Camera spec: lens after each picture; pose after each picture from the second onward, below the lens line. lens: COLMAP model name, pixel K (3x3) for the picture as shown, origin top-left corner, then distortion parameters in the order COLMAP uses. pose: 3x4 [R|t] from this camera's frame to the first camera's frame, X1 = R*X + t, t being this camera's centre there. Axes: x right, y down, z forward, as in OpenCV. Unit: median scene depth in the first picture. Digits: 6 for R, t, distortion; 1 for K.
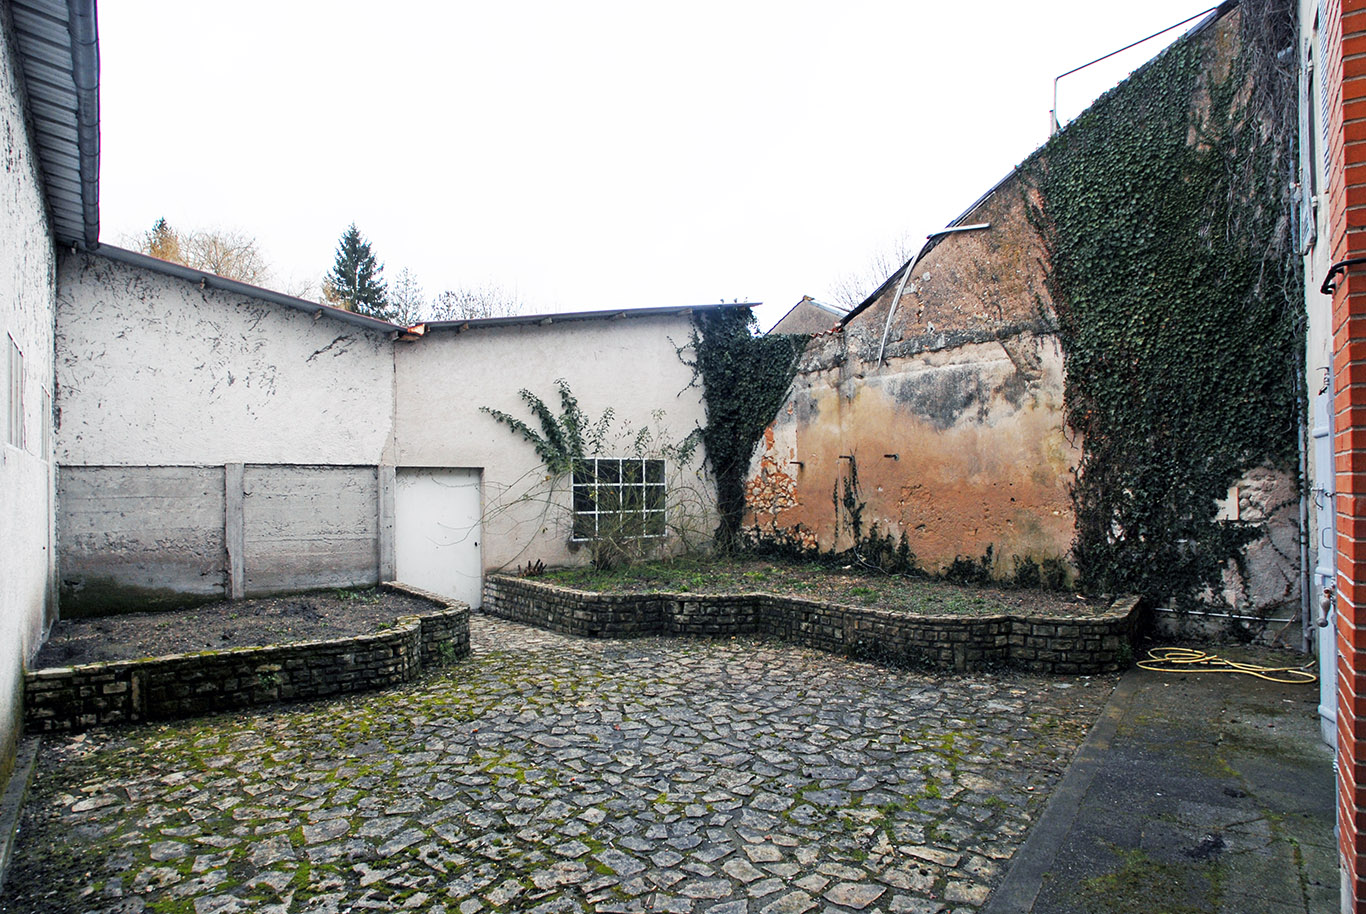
lens RADIAL K [[845.0, 0, 681.6], [0, 845.0, 465.9], [0, 0, 1]] dist [-0.048340, -0.000037]
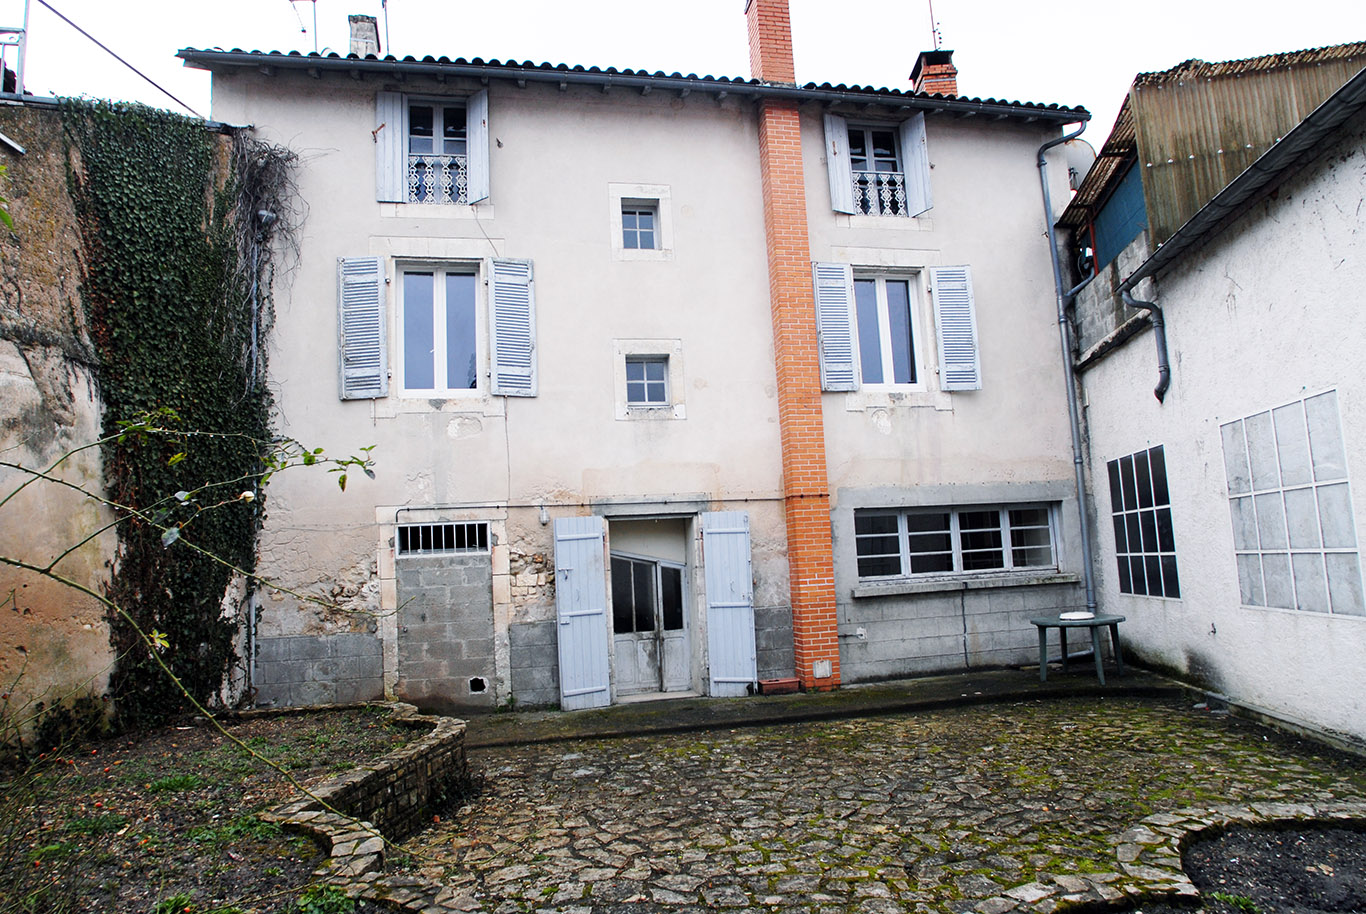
lens RADIAL K [[845.0, 0, 658.0], [0, 845.0, 471.5], [0, 0, 1]] dist [-0.048340, -0.000037]
pose [[-0.715732, 0.125064, 0.687086, -0.357608], [0.041374, 0.989700, -0.137046, 0.041912], [-0.697149, -0.069661, -0.713534, 1.156863]]
